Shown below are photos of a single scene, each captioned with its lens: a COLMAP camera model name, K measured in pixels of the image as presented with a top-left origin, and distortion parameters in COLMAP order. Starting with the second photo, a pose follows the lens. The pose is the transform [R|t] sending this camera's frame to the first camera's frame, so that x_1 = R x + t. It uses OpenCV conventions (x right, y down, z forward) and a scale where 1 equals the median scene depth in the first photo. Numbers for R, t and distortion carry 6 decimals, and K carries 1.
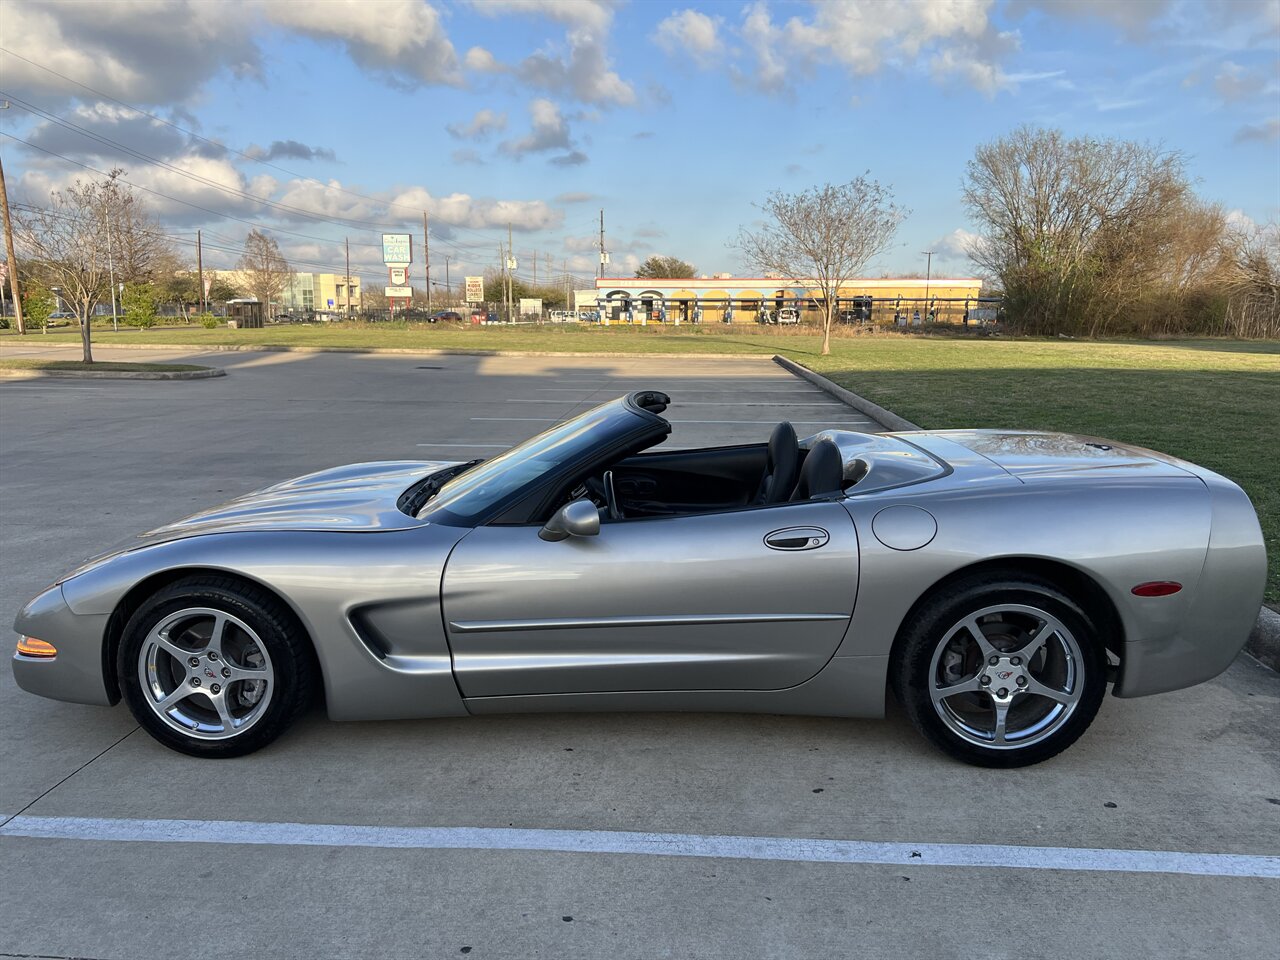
lens RADIAL K [[968.1, 0, 630.7], [0, 968.1, 479.4], [0, 0, 1]] dist [0.049654, -0.053916]
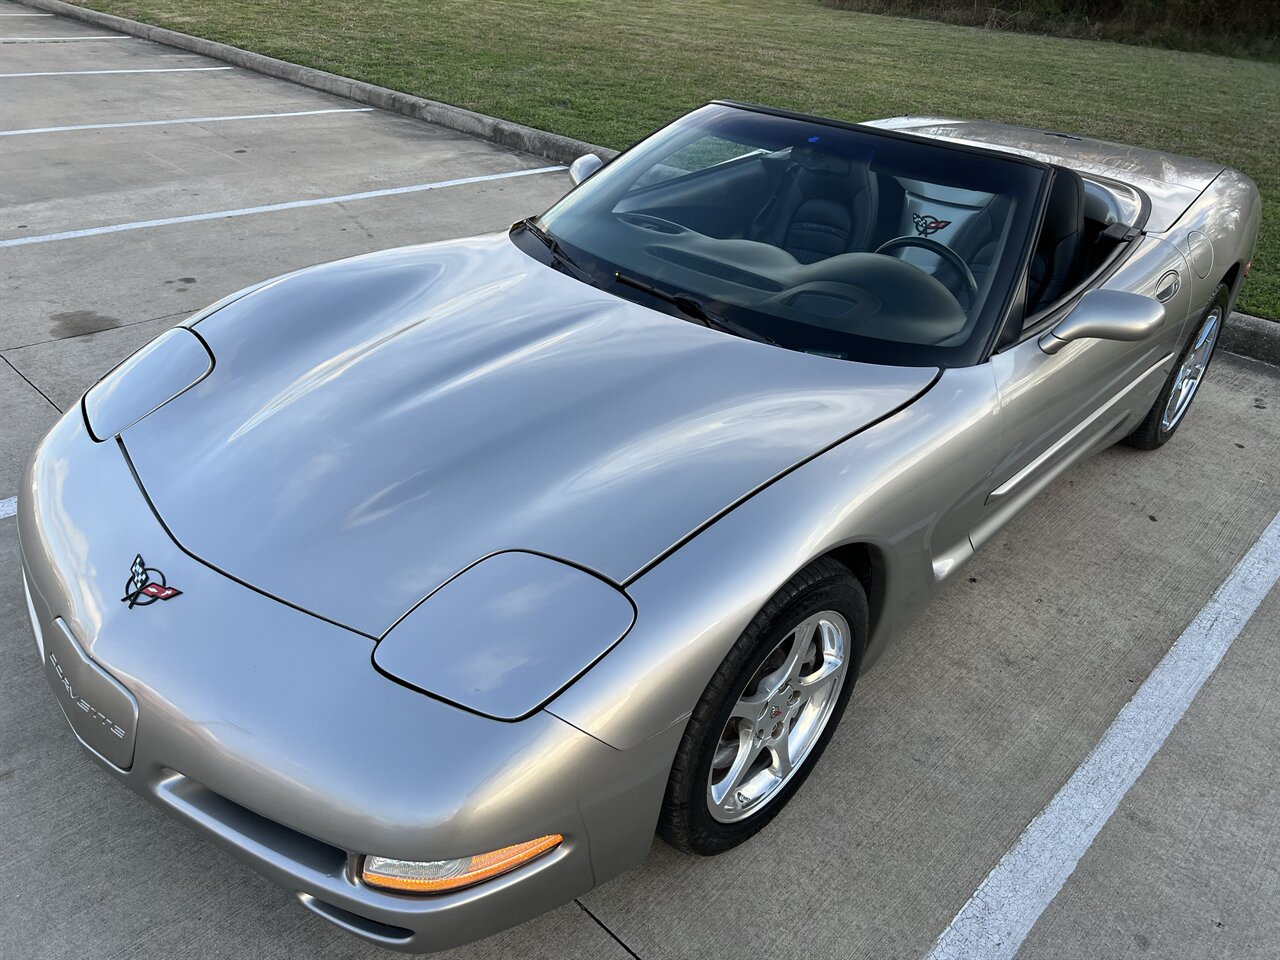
lens RADIAL K [[968.1, 0, 630.7], [0, 968.1, 479.4], [0, 0, 1]] dist [0.049654, -0.053916]
pose [[0.640753, -0.334978, 0.690815, -0.084405], [0.064372, 0.920067, 0.386437, -0.016068], [-0.765043, -0.203142, 0.611099, 0.074097]]
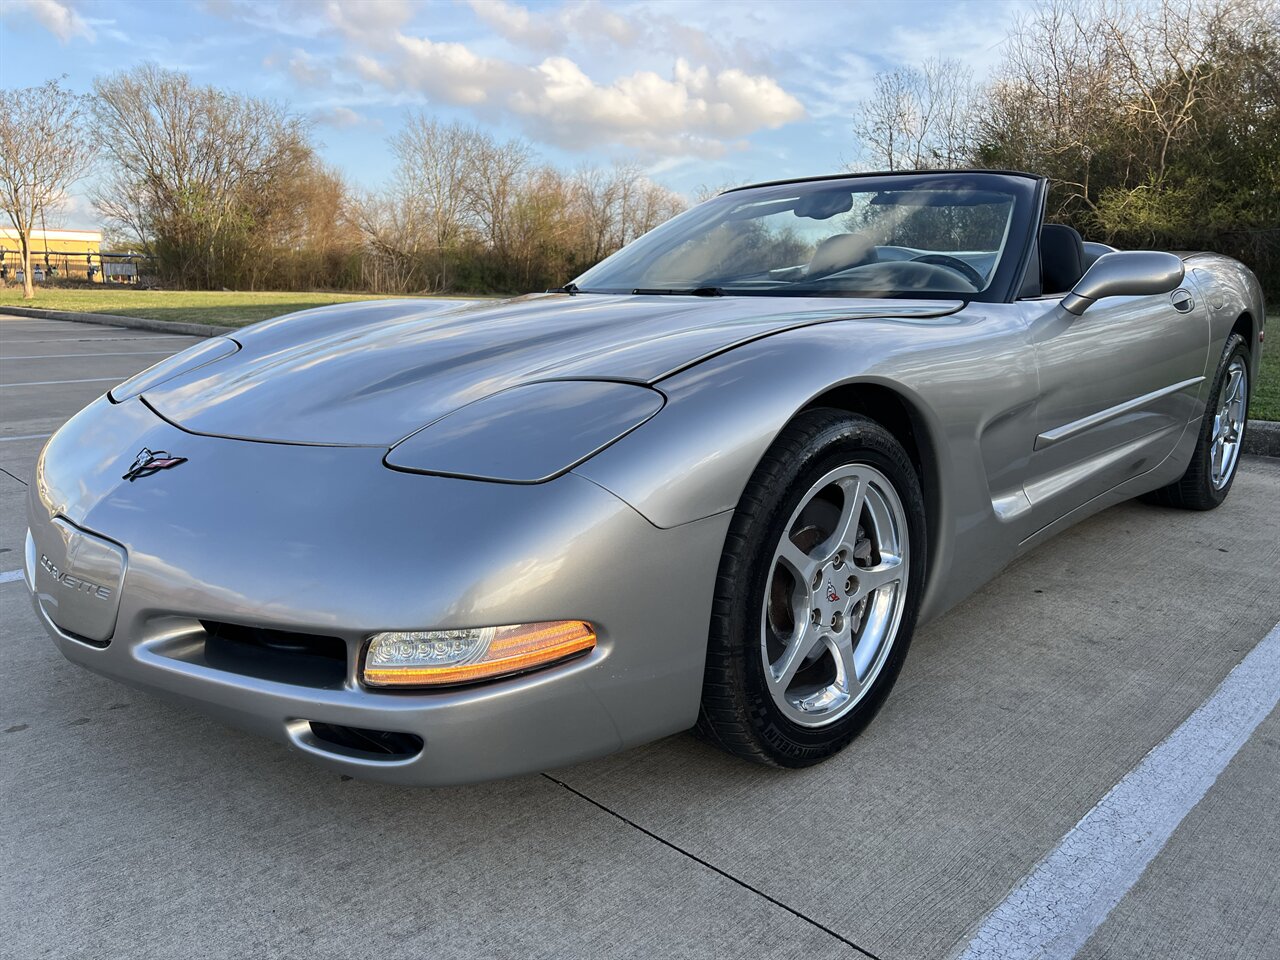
lens RADIAL K [[963.1, 0, 629.4], [0, 963.1, 482.7], [0, 0, 1]] dist [0.064386, -0.076082]
pose [[0.652044, -0.150037, 0.743188, -0.087887], [0.121922, 0.988217, 0.092535, 0.007914], [-0.748314, 0.030274, 0.662653, 0.073938]]
